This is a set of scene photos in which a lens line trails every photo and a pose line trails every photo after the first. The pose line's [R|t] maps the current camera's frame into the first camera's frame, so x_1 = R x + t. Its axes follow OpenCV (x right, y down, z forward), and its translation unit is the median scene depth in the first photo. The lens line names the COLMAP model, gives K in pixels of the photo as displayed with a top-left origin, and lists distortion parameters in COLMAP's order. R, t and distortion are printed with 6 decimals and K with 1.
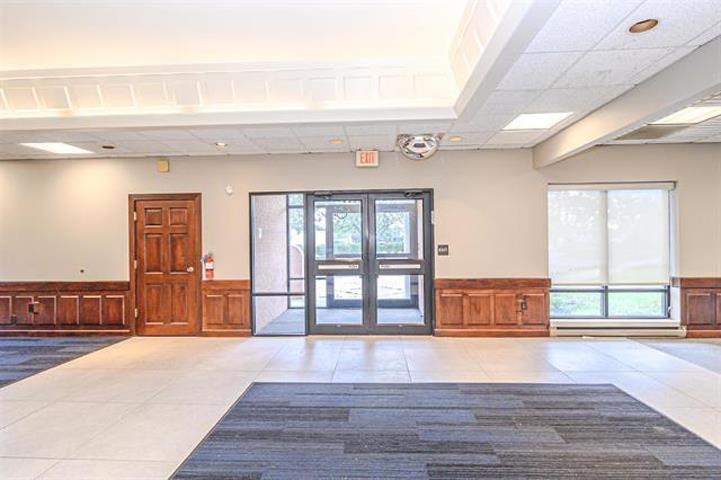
lens RADIAL K [[352.3, 0, 359.1], [0, 352.3, 239.2], [0, 0, 1]] dist [0.002175, -0.003936]
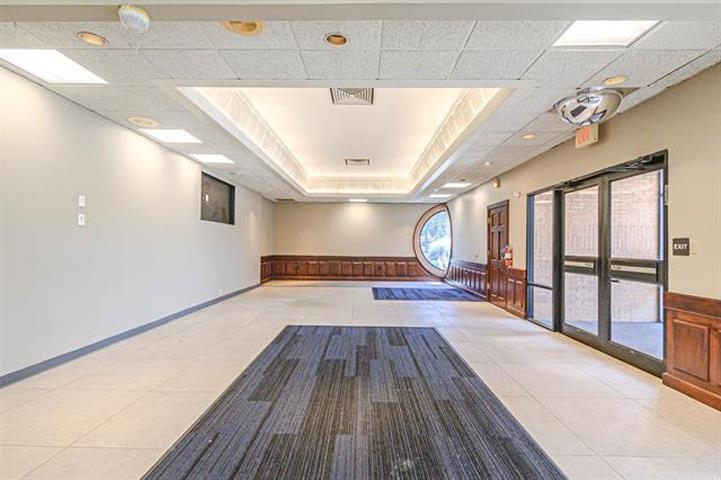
lens RADIAL K [[335.9, 0, 362.3], [0, 335.9, 244.5], [0, 0, 1]] dist [-0.001892, -0.003237]
pose [[0.046232, 0.009692, -0.998884, 0.751615], [-0.000457, 0.999953, 0.009681, 0.020605], [0.998931, 0.000009, 0.046234, 0.407785]]
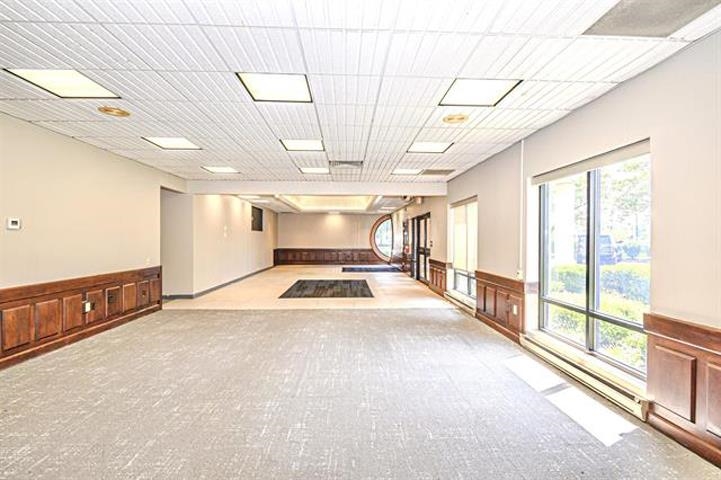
lens RADIAL K [[335.9, 0, 357.4], [0, 335.9, 240.8], [0, 0, 1]] dist [-0.001892, -0.003237]
pose [[0.084714, 0.017271, -0.996256, 1.946104], [0.006488, 0.999819, 0.017884, -0.021102], [0.996384, -0.007979, 0.084587, 0.428730]]
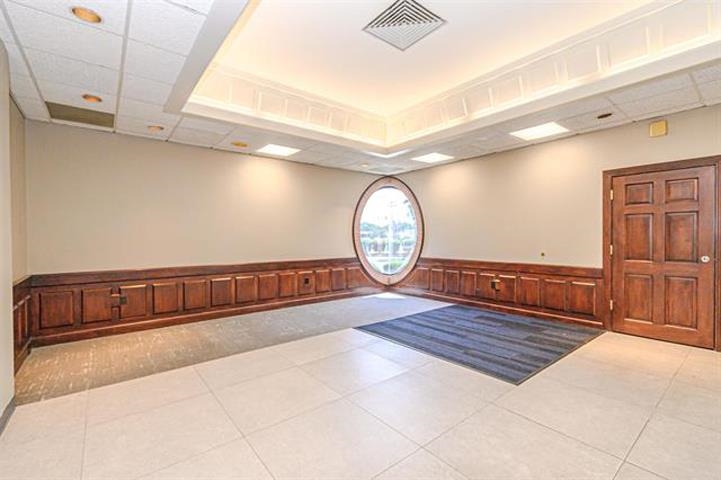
lens RADIAL K [[324.2, 0, 359.0], [0, 324.2, 243.9], [0, 0, 1]] dist [0.007863, -0.000188]
pose [[0.652992, 0.023231, -0.757008, -0.433991], [0.014057, 0.998986, 0.042783, 0.012958], [0.757234, -0.038578, 0.652003, -0.003444]]
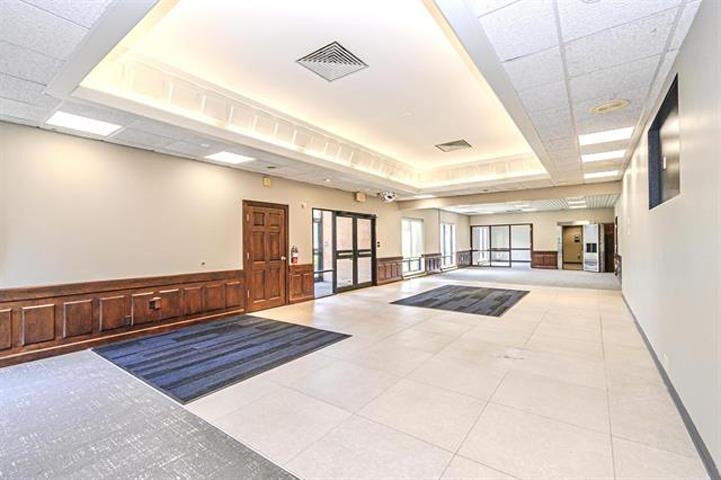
lens RADIAL K [[324.2, 0, 353.8], [0, 324.2, 243.5], [0, 0, 1]] dist [0.007863, -0.000188]
pose [[0.554886, 0.003536, 0.831919, -1.395723], [-0.013384, 0.999899, 0.004677, 0.016142], [-0.831819, -0.013730, 0.554878, 0.043195]]
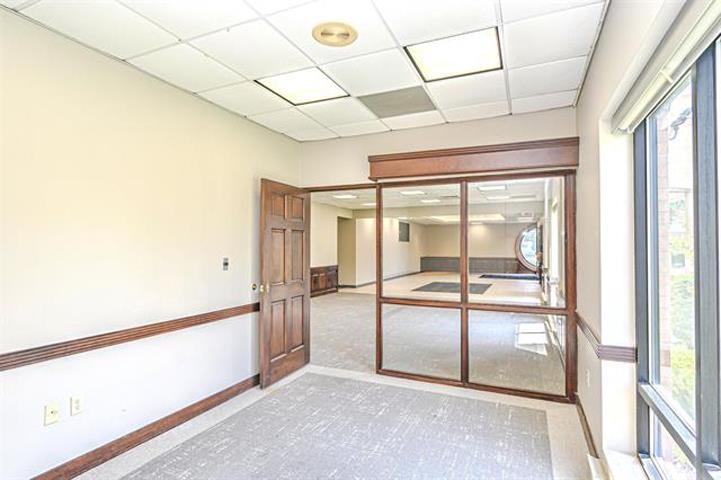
lens RADIAL K [[374.2, 0, 362.7], [0, 374.2, 240.5], [0, 0, 1]] dist [0.002228, 0.001955]
pose [[-0.357471, -0.006058, -0.933904, 2.713257], [0.014467, 0.999823, -0.012023, -0.030021], [0.933812, -0.017808, -0.357321, 0.763134]]
